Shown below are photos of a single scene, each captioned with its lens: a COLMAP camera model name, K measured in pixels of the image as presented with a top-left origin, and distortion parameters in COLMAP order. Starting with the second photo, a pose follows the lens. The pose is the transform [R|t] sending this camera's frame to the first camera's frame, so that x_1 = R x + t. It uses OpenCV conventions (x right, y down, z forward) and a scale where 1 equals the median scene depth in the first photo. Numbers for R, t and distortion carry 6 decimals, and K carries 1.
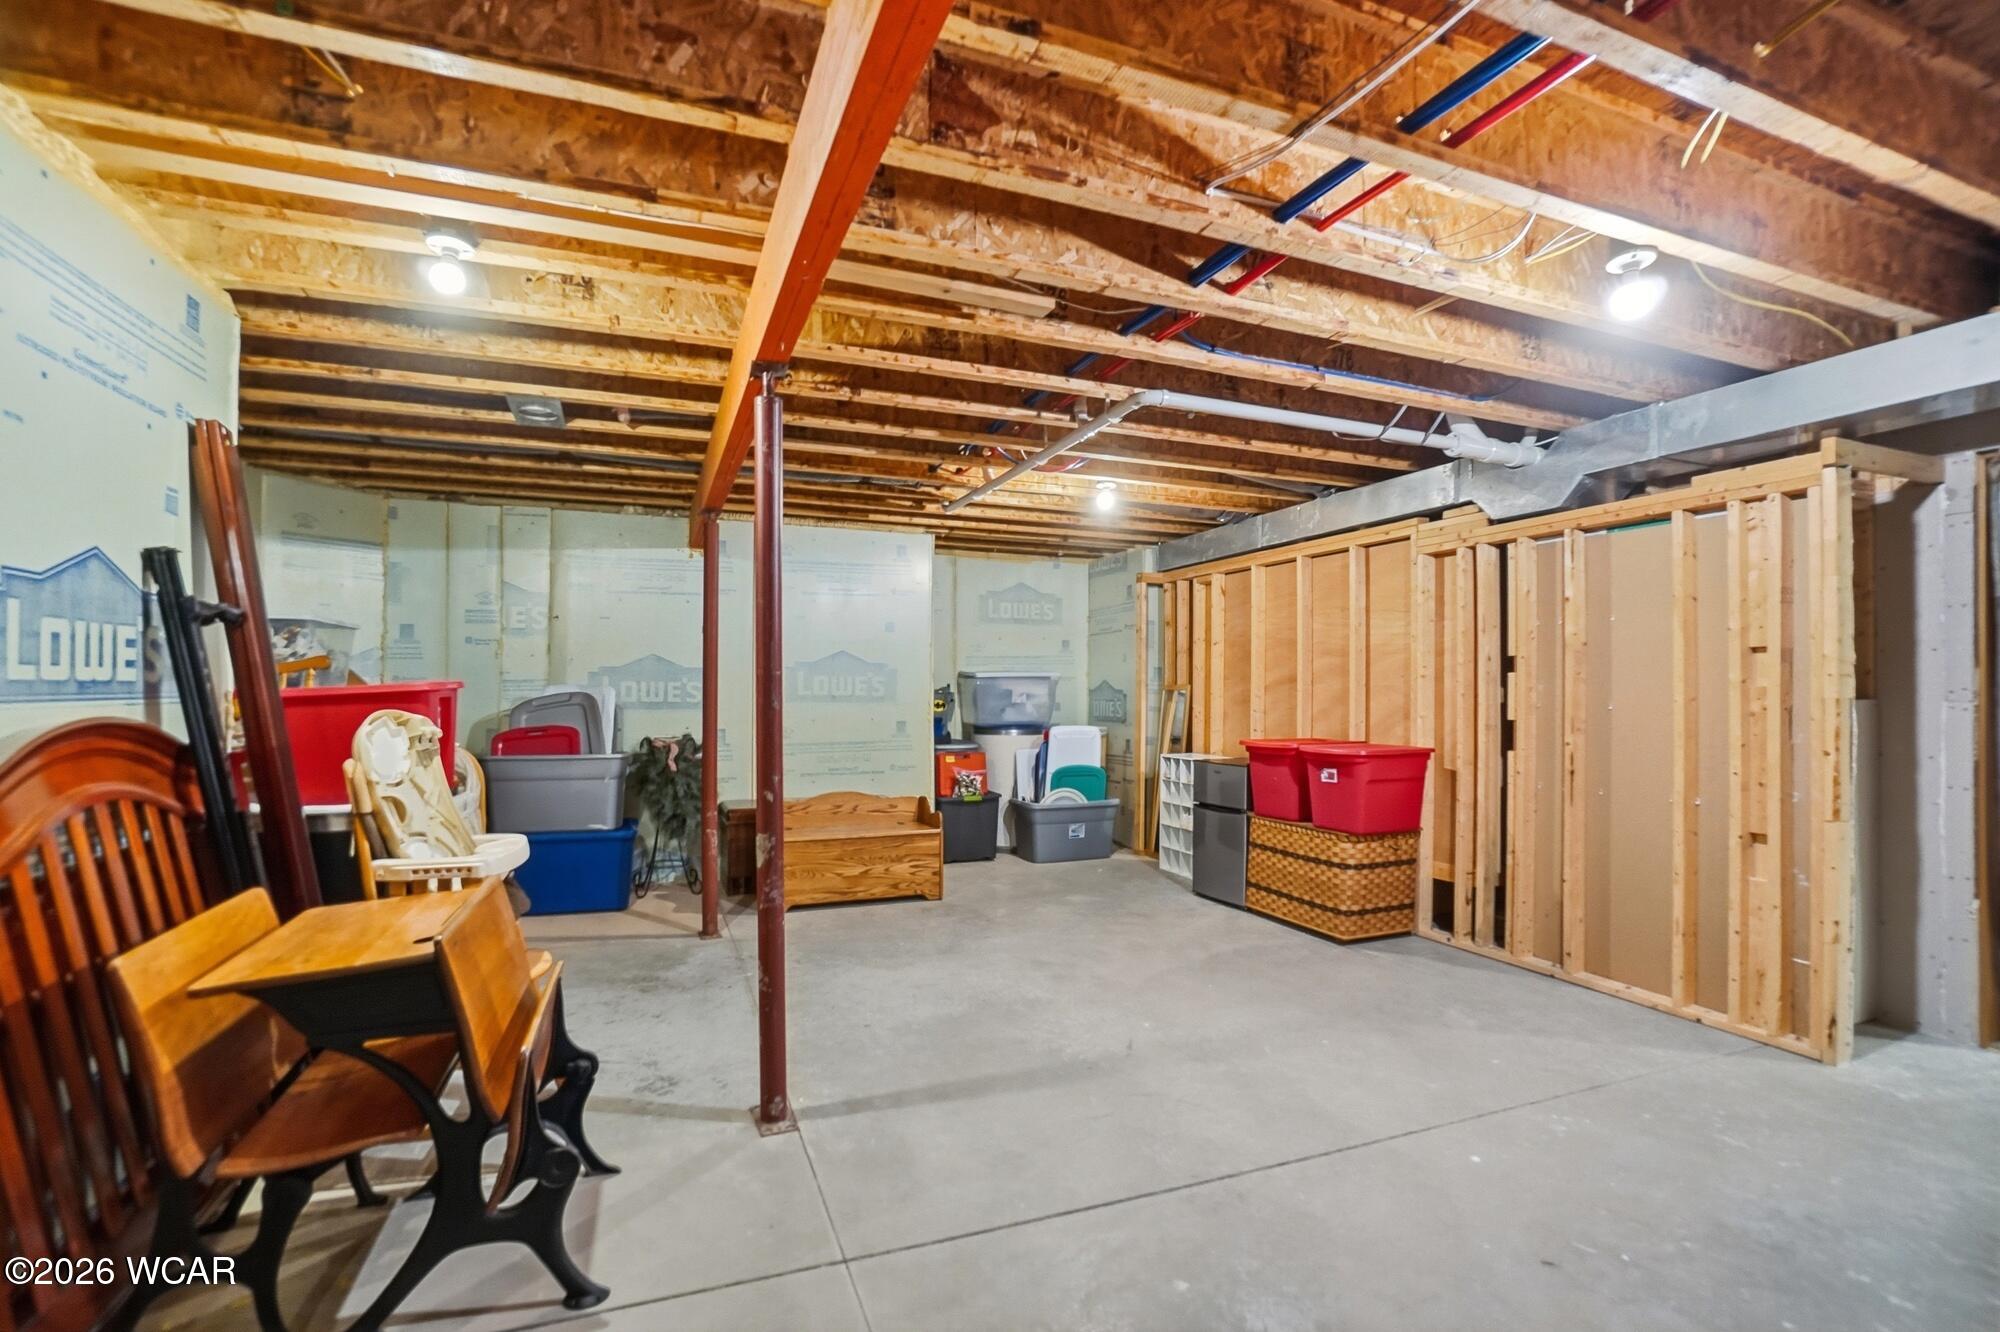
lens RADIAL K [[898.4, 0, 987.3], [0, 898.4, 674.0], [0, 0, 1]] dist [-0.057687, 0.019546]
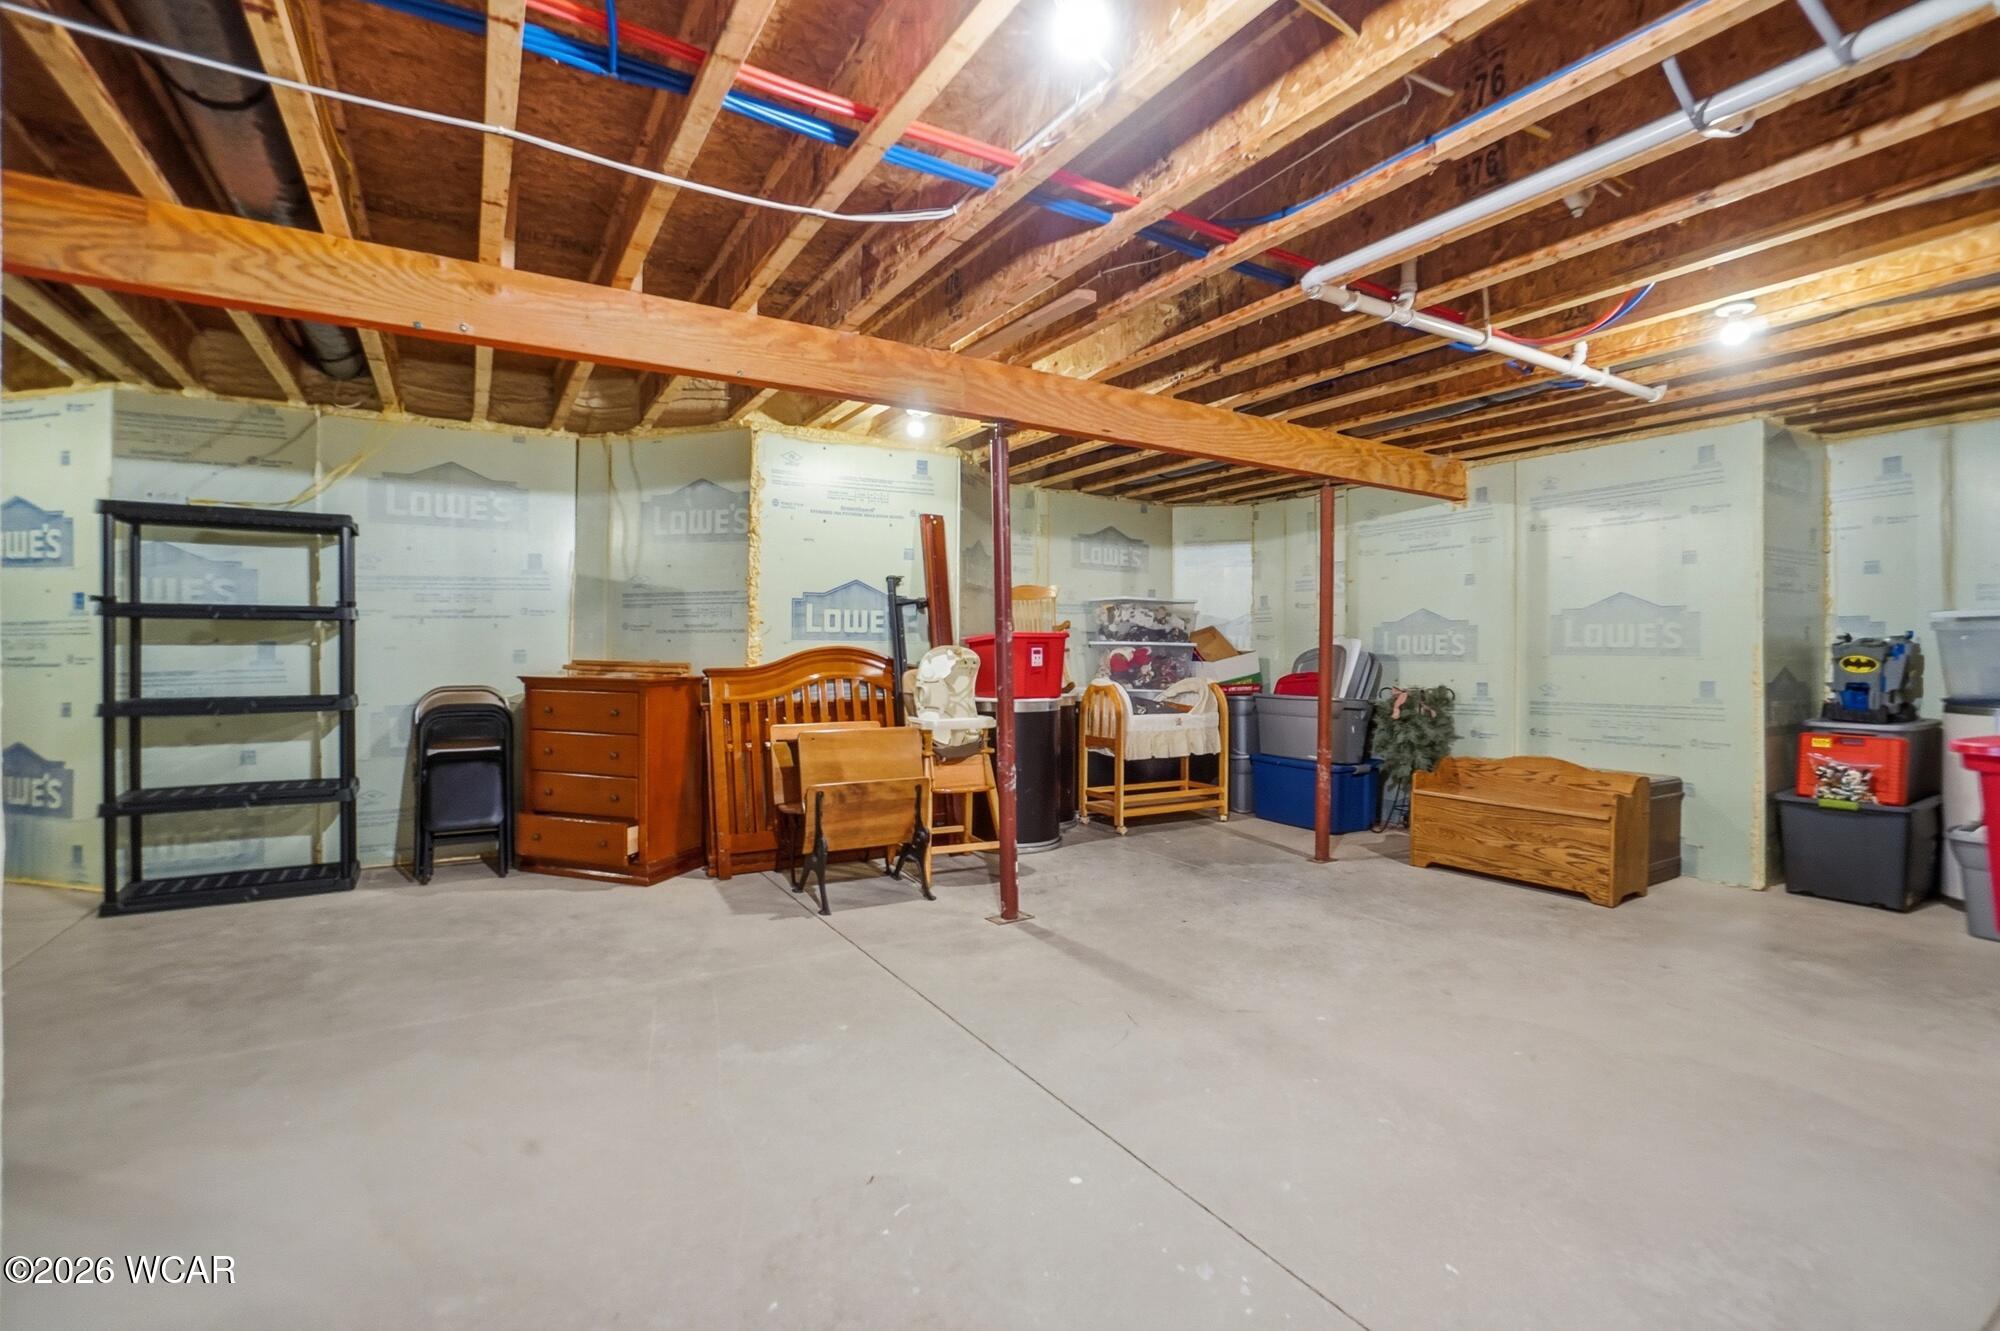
lens RADIAL K [[895.5, 0, 993.5], [0, 895.5, 657.5], [0, 0, 1]] dist [-0.090474, 0.042315]
pose [[0.168991, 0.002792, -0.985614, 0.722062], [0.010182, 0.999938, 0.004579, 0.032483], [0.985565, -0.010810, 0.168952, 0.422971]]
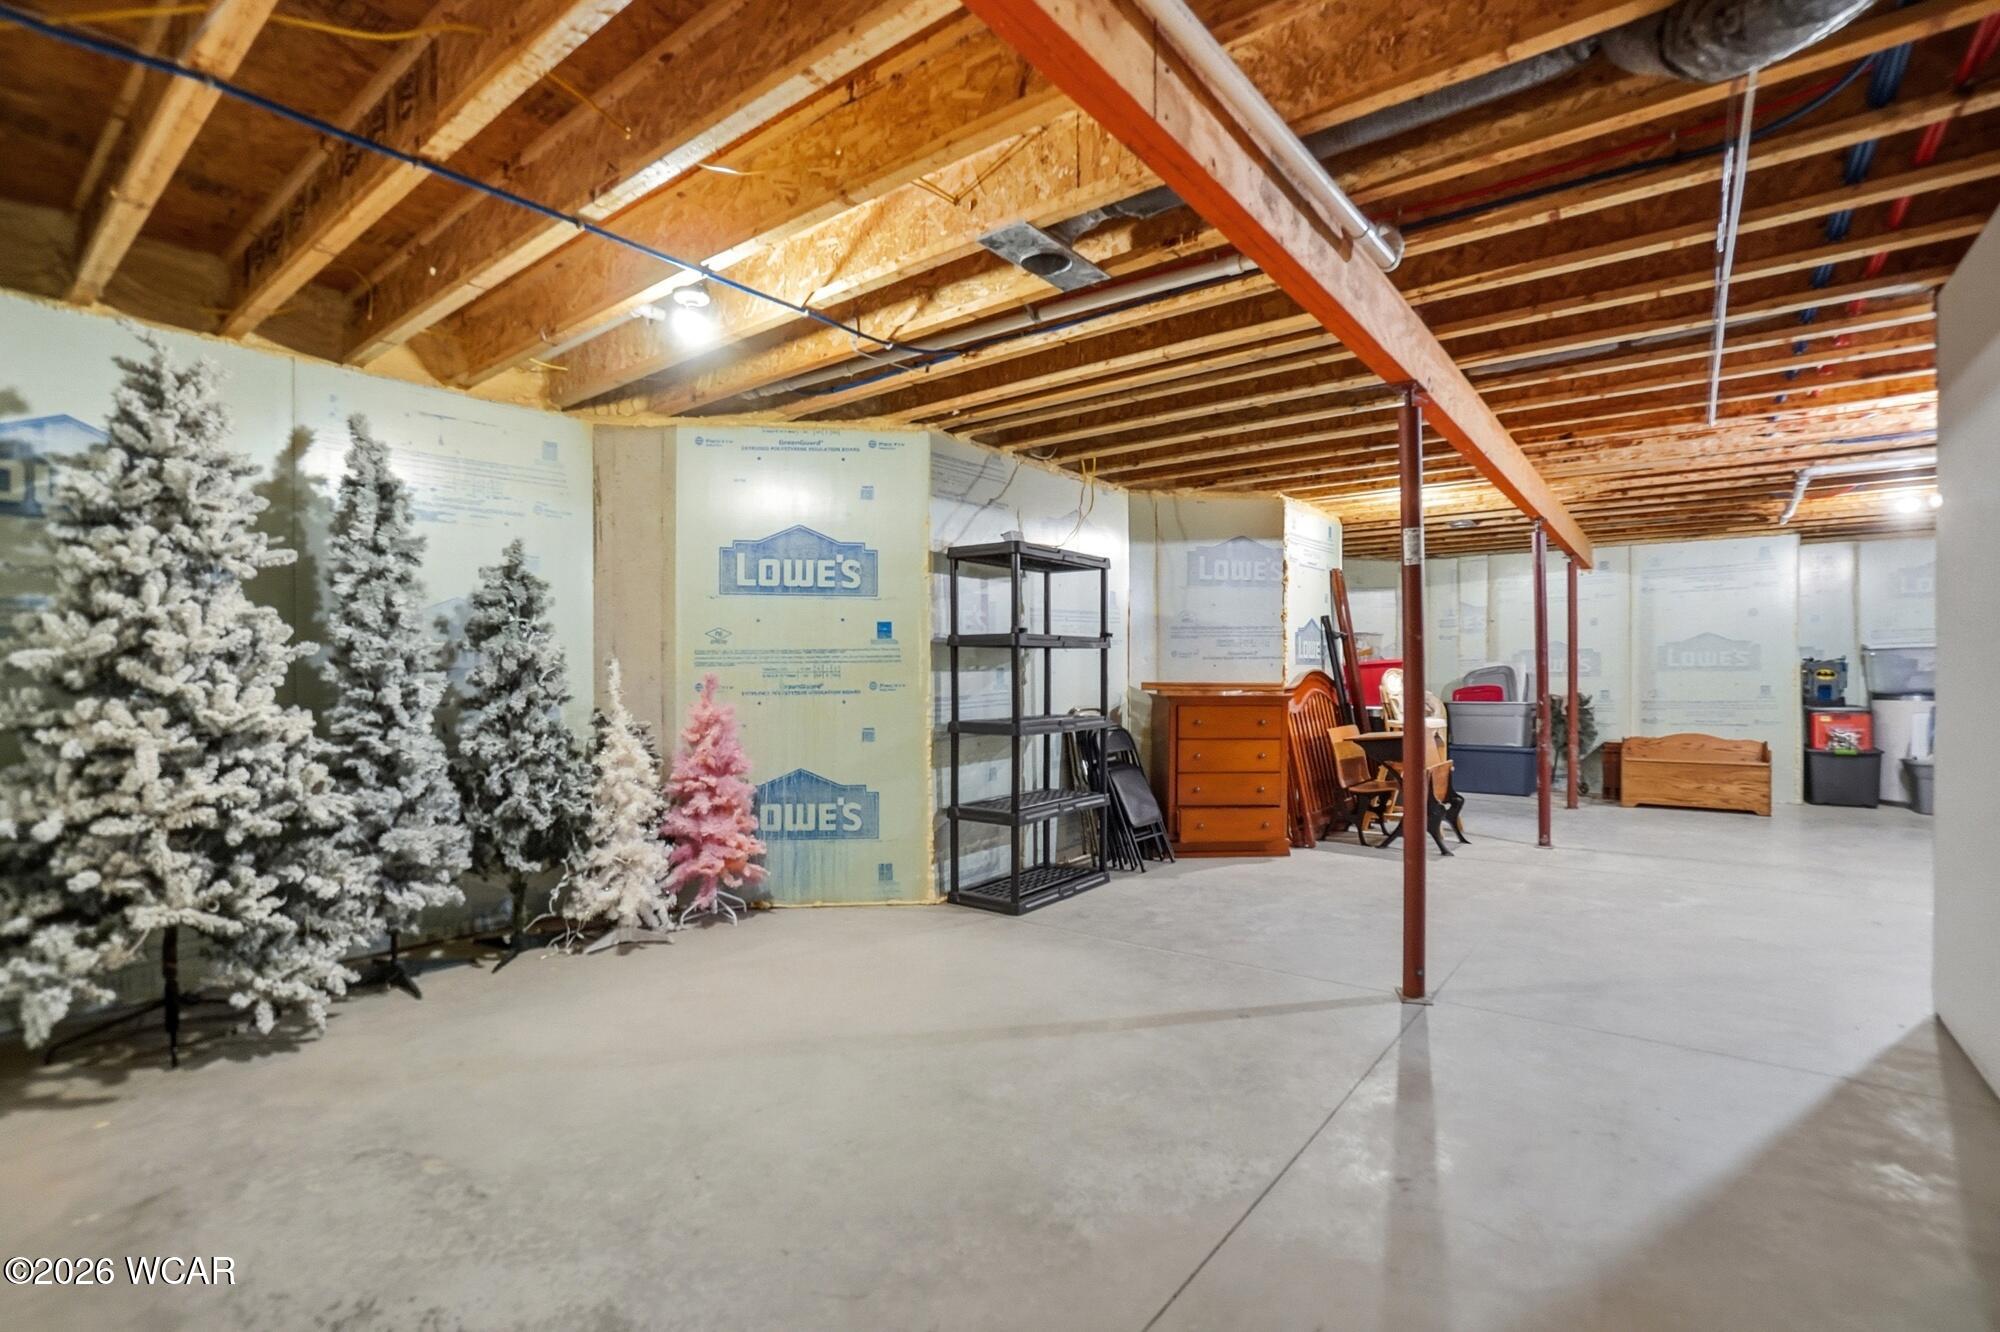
lens RADIAL K [[916.3, 0, 992.7], [0, 916.3, 683.6], [0, 0, 1]] dist [-0.041764, 0.000465]
pose [[0.514291, -0.000339, -0.857616, 0.595880], [0.020904, 0.999708, 0.012140, 0.016009], [0.857361, -0.024172, 0.514147, -0.825310]]
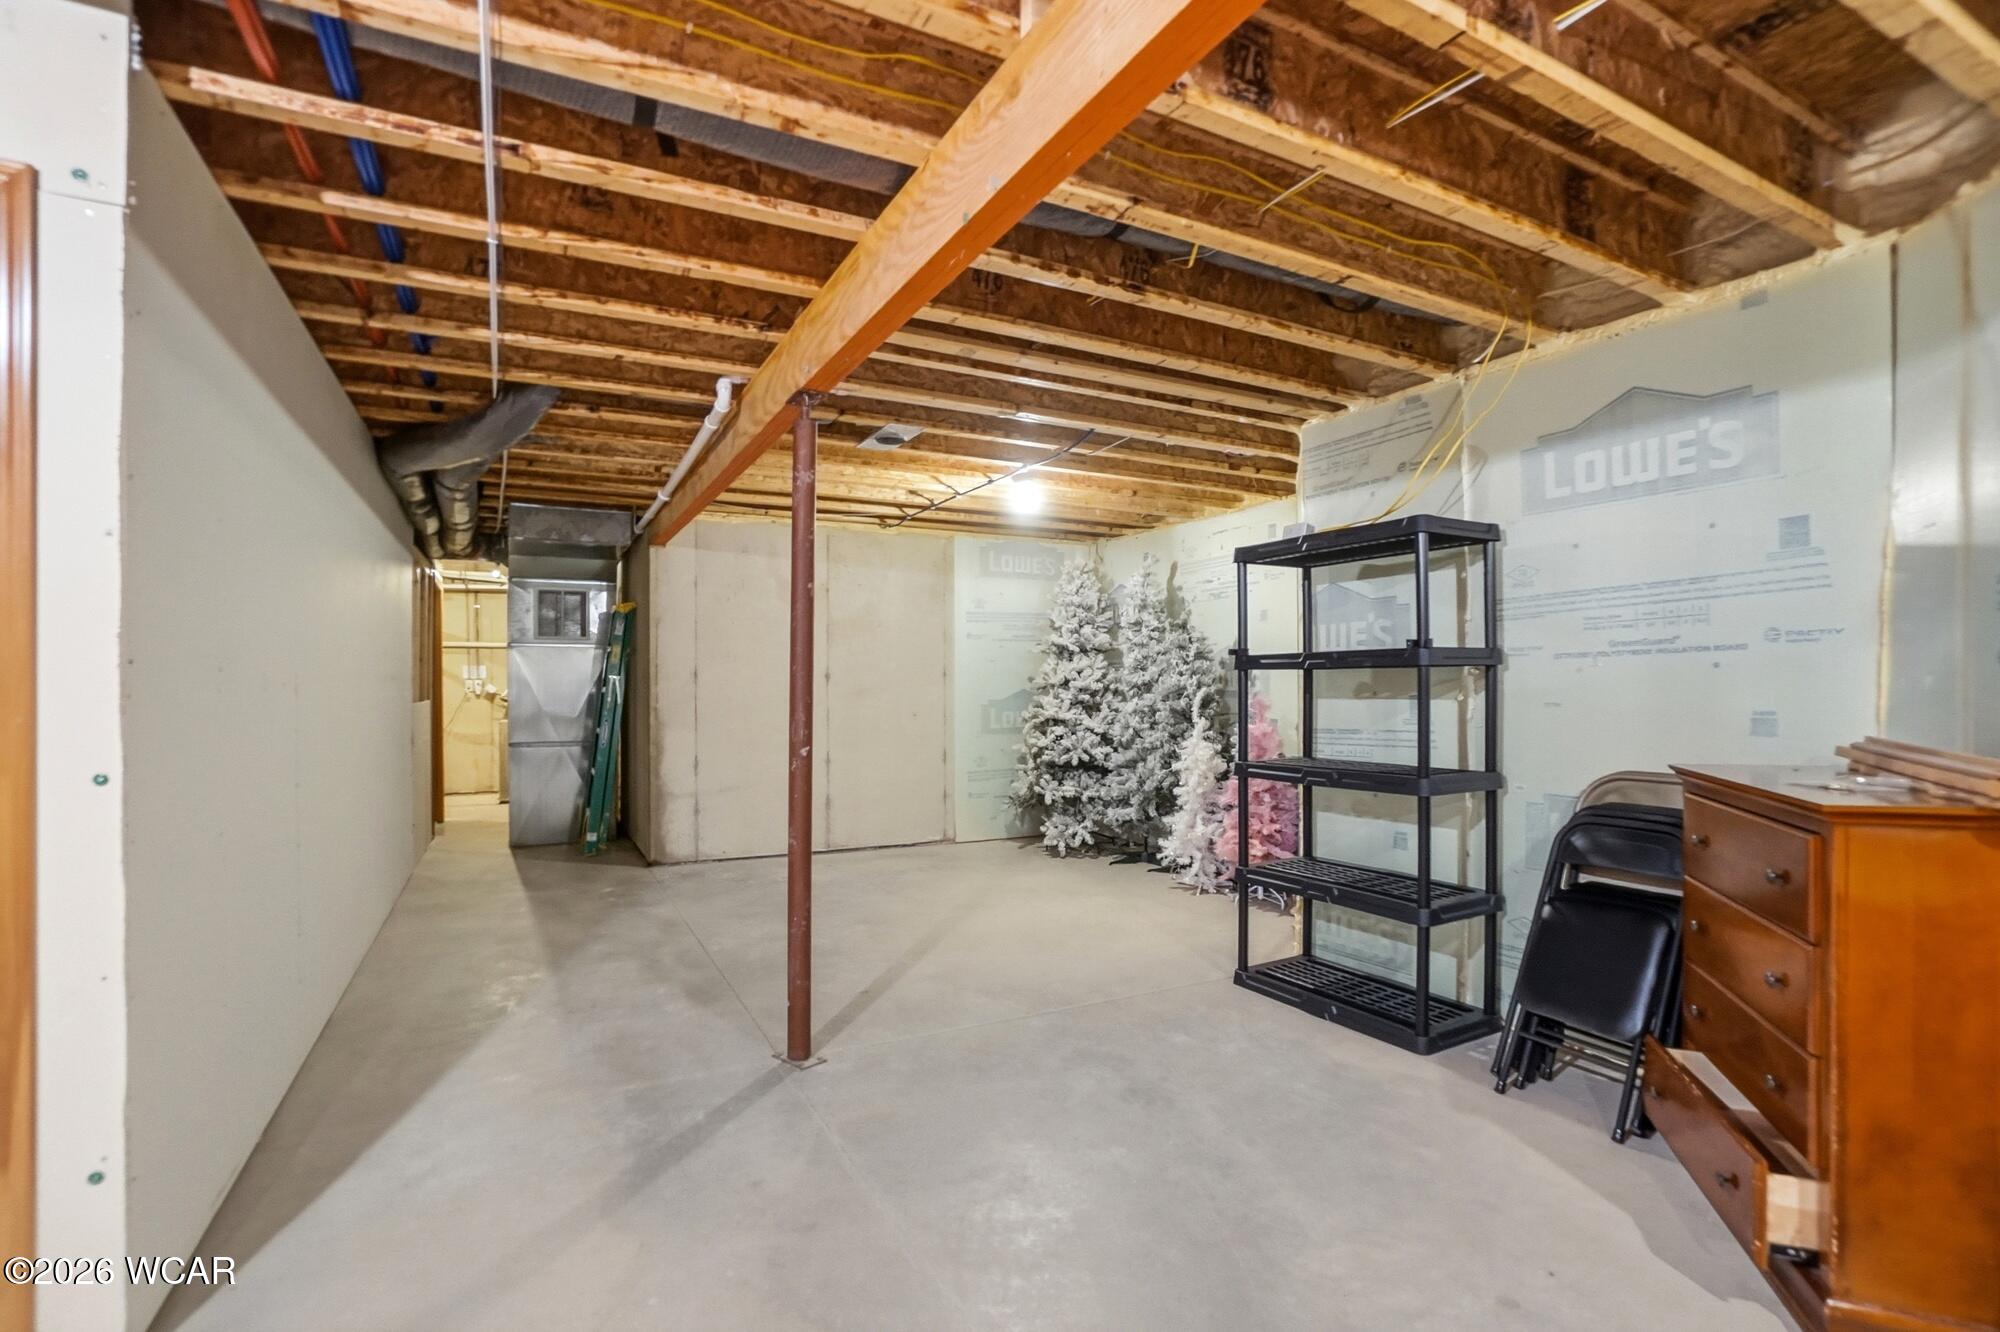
lens RADIAL K [[928.7, 0, 989.9], [0, 928.7, 691.0], [0, 0, 1]] dist [-0.031389, 0.008739]
pose [[-0.993369, -0.006053, -0.114808, 0.086056], [-0.004775, 0.999924, -0.011407, 0.017594], [0.114868, -0.010784, -0.993322, 0.542753]]
